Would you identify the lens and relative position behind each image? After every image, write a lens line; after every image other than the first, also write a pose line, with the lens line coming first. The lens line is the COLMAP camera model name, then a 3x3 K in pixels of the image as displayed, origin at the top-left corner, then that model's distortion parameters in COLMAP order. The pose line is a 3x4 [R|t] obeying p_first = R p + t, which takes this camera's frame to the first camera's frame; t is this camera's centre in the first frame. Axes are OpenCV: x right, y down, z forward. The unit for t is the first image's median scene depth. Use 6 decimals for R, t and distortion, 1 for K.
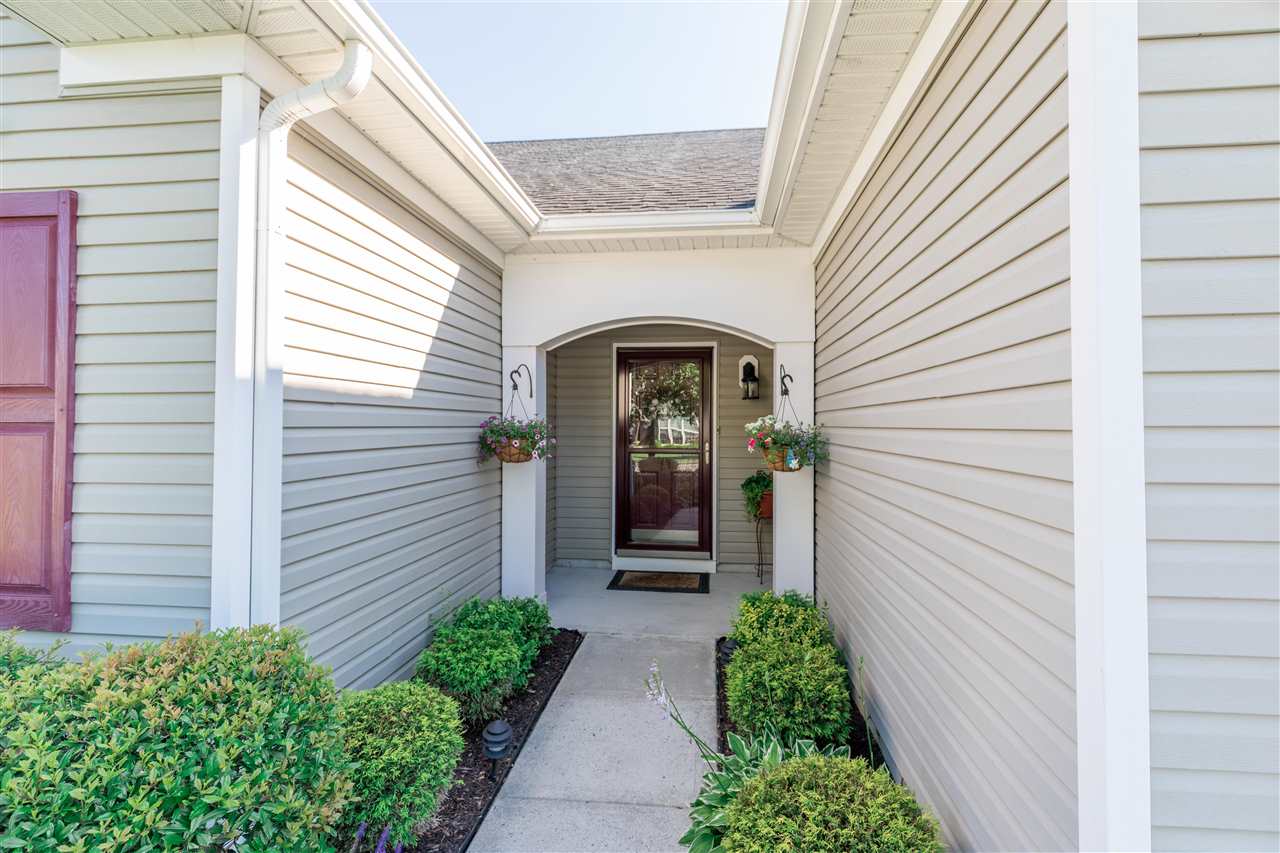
lens RADIAL K [[583.1, 0, 640.6], [0, 583.1, 422.6], [0, 0, 1]] dist [0.000892, -0.000014]
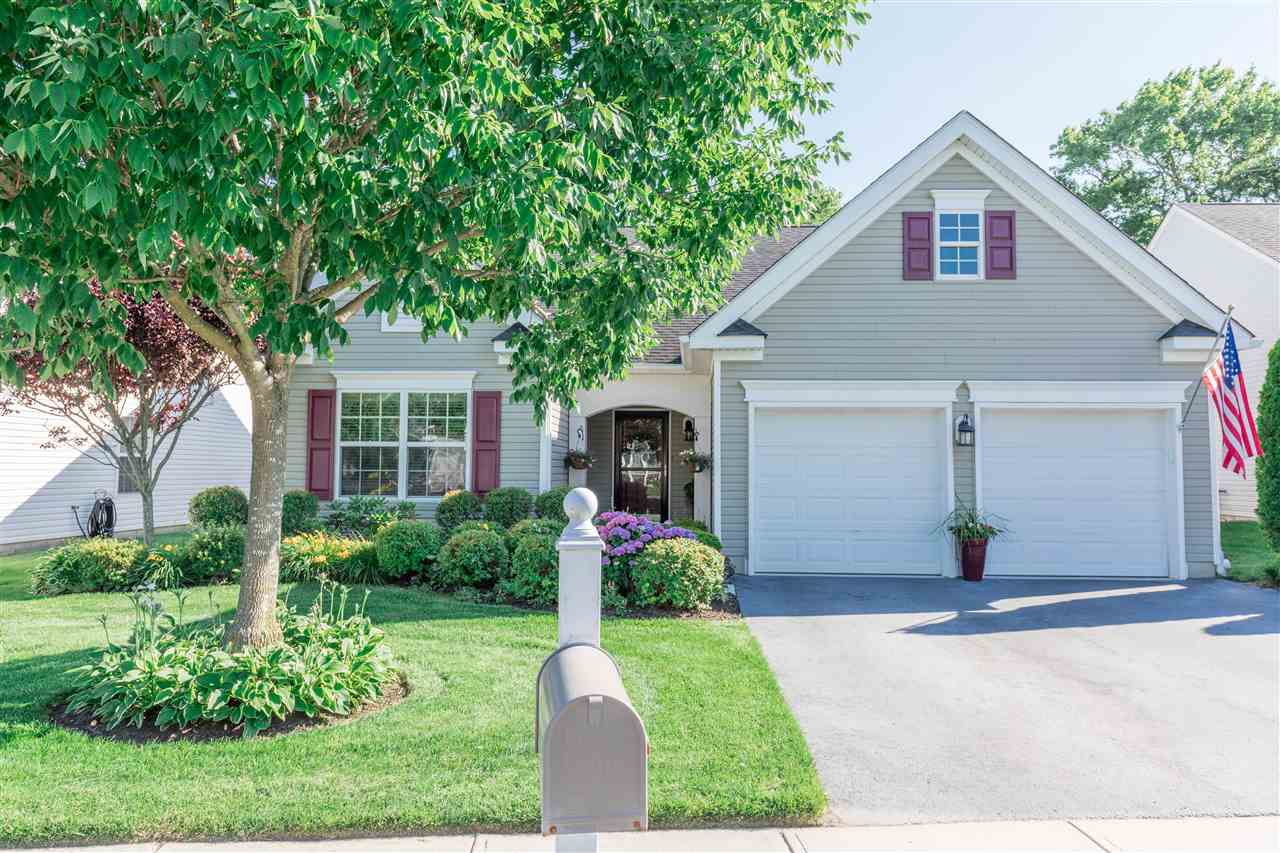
lens RADIAL K [[941.8, 0, 640.0], [0, 941.8, 426.5], [0, 0, 1]] dist [0.001236, 0.000258]
pose [[0.997620, 0.006448, 0.068646, -0.237703], [-0.003786, 0.999238, -0.038843, 0.044838], [-0.068844, 0.038491, 0.996885, -2.747571]]
